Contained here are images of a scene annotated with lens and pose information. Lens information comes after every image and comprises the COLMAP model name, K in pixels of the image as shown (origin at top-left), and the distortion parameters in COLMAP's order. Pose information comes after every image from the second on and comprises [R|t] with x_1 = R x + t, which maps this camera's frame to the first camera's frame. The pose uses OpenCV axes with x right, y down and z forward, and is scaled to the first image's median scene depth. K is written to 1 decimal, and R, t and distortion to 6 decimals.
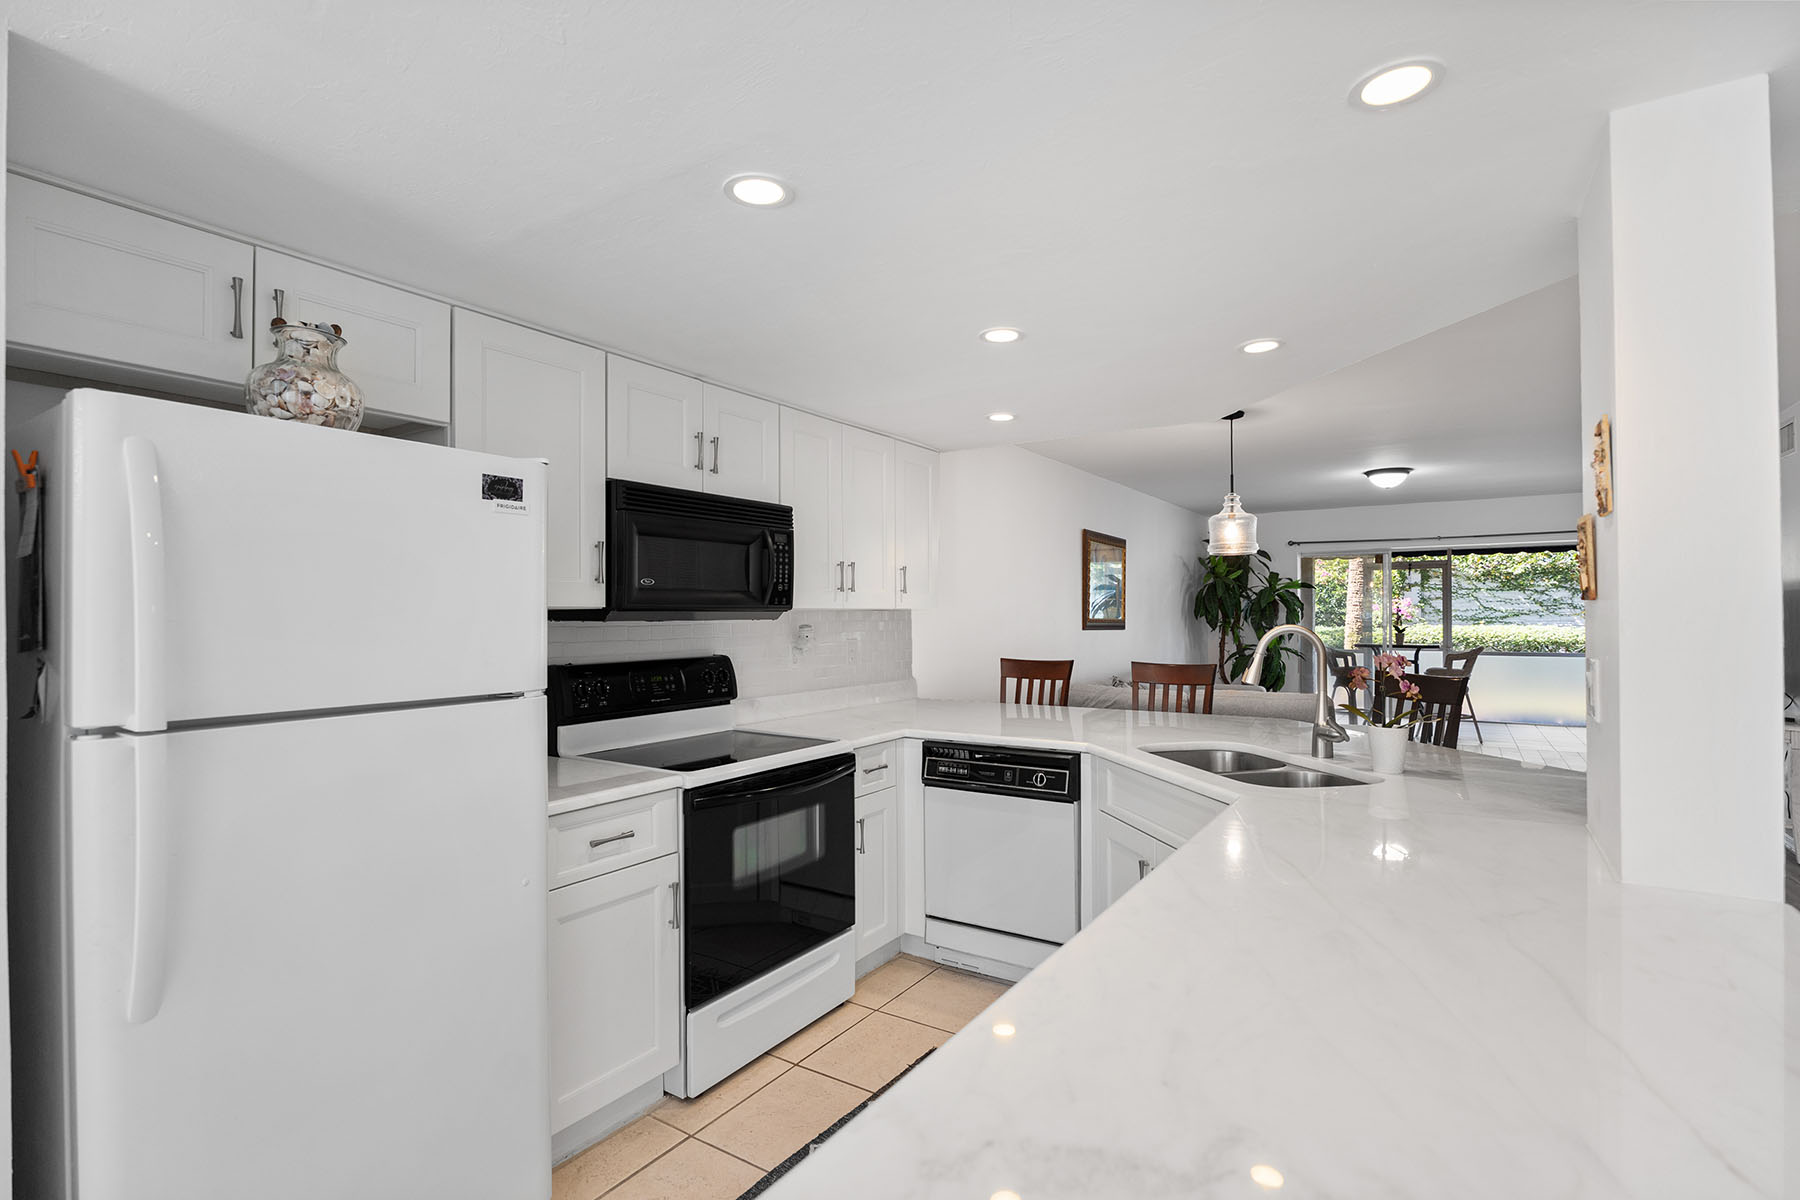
lens RADIAL K [[875.6, 0, 890.7], [0, 875.6, 615.0], [0, 0, 1]] dist [-0.012845, 0.000531]
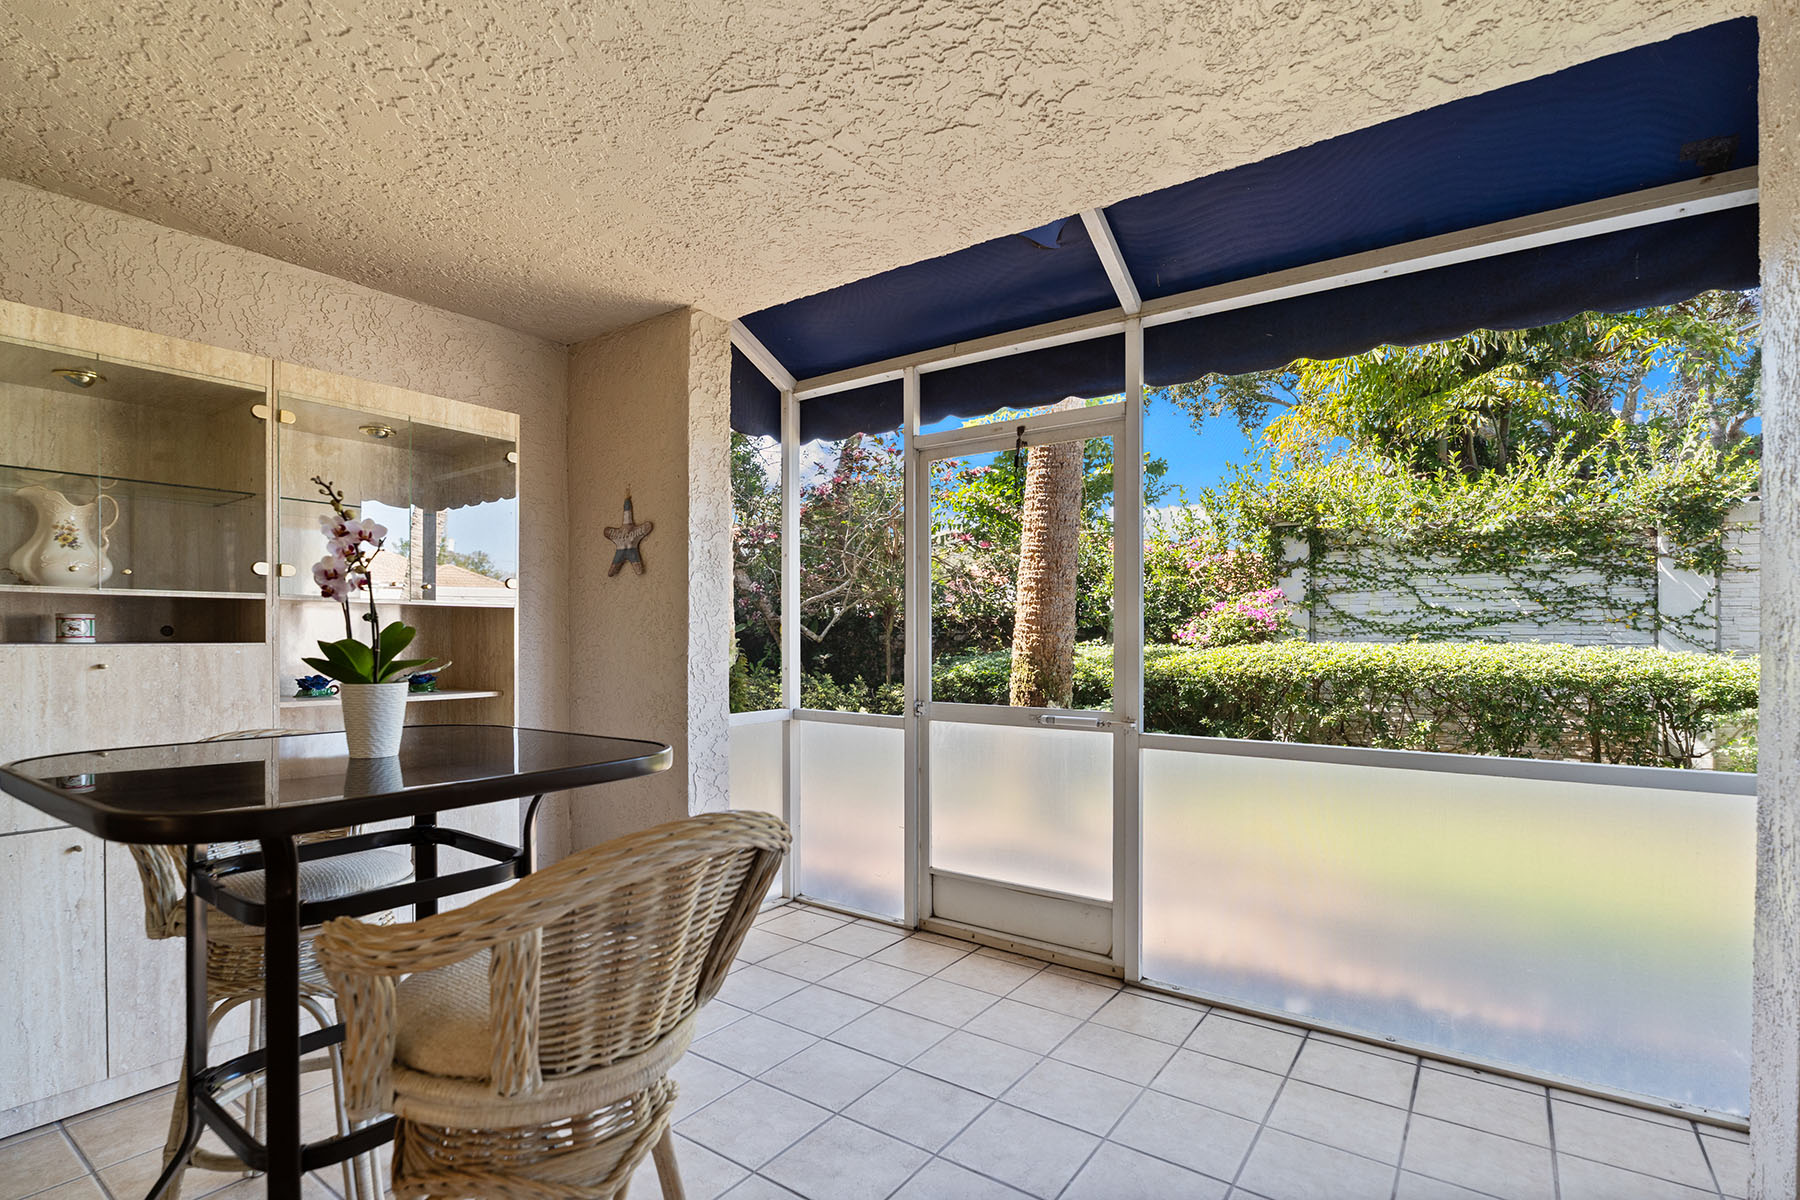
lens RADIAL K [[875.6, 0, 885.6], [0, 875.6, 642.8], [0, 0, 1]] dist [-0.012845, 0.000531]
pose [[0.999216, 0.006315, -0.039083, 1.936280], [-0.005753, 0.999879, 0.014477, 0.031821], [0.039170, -0.014241, 0.999131, 2.415280]]
